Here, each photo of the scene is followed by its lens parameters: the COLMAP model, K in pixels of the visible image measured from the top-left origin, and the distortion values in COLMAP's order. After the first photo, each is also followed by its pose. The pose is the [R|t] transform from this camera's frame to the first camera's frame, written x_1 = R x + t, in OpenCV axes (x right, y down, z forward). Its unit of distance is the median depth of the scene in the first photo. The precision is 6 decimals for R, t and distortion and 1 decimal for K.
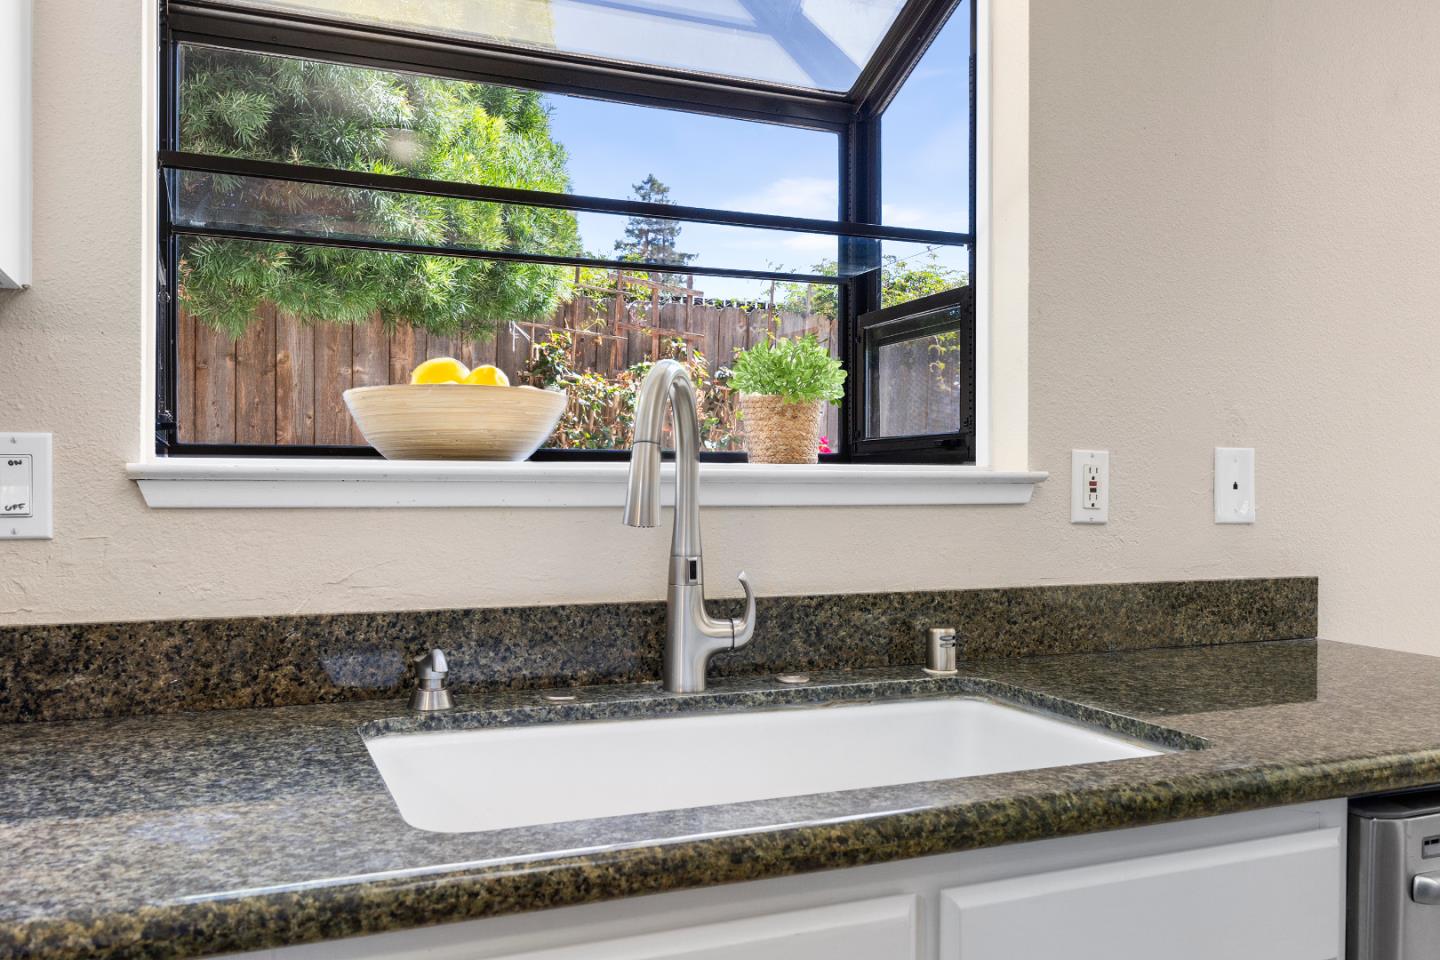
lens RADIAL K [[1170.8, 0, 720.0], [0, 1170.8, 480.0], [0, 0, 1]] dist [0.003374, 0.001938]
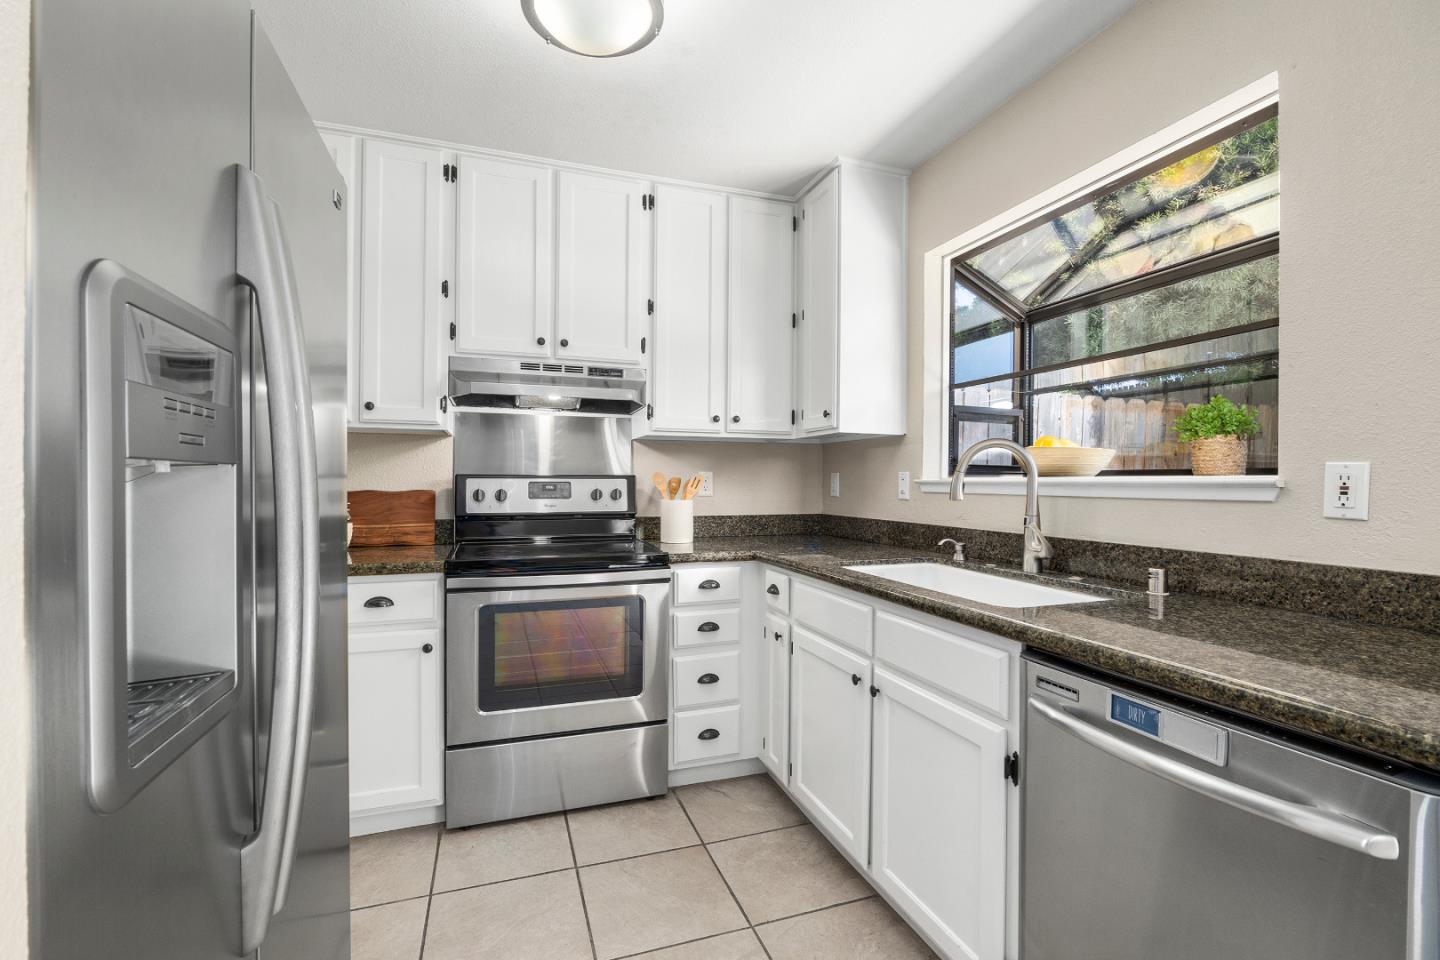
lens RADIAL K [[632.0, 0, 698.9], [0, 632.0, 491.1], [0, 0, 1]] dist [-0.000131, -0.000100]
pose [[-0.084706, 0.011082, -0.996344, 1.151164], [-0.005922, 0.999915, 0.011625, 0.002833], [0.996388, 0.006885, -0.084633, 0.379044]]
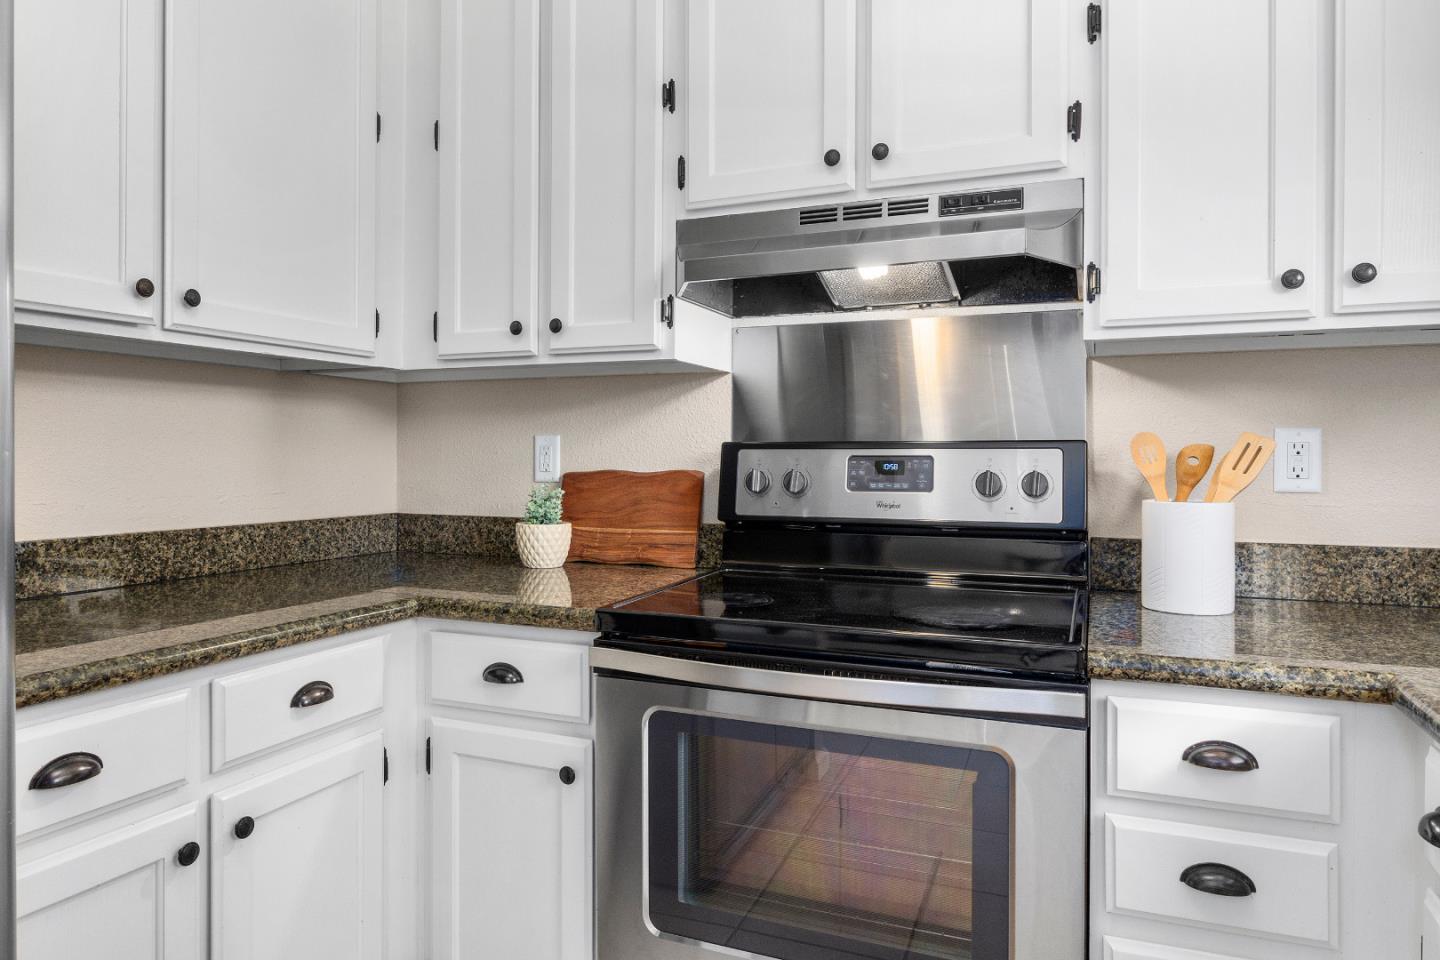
lens RADIAL K [[896.0, 0, 722.1], [0, 896.0, 460.5], [0, 0, 1]] dist [-0.002153, -0.000736]
pose [[-0.717672, -0.002629, -0.696377, 0.477642], [-0.007316, 0.999966, 0.003764, 0.003074], [0.696343, 0.007796, -0.717666, 0.511744]]
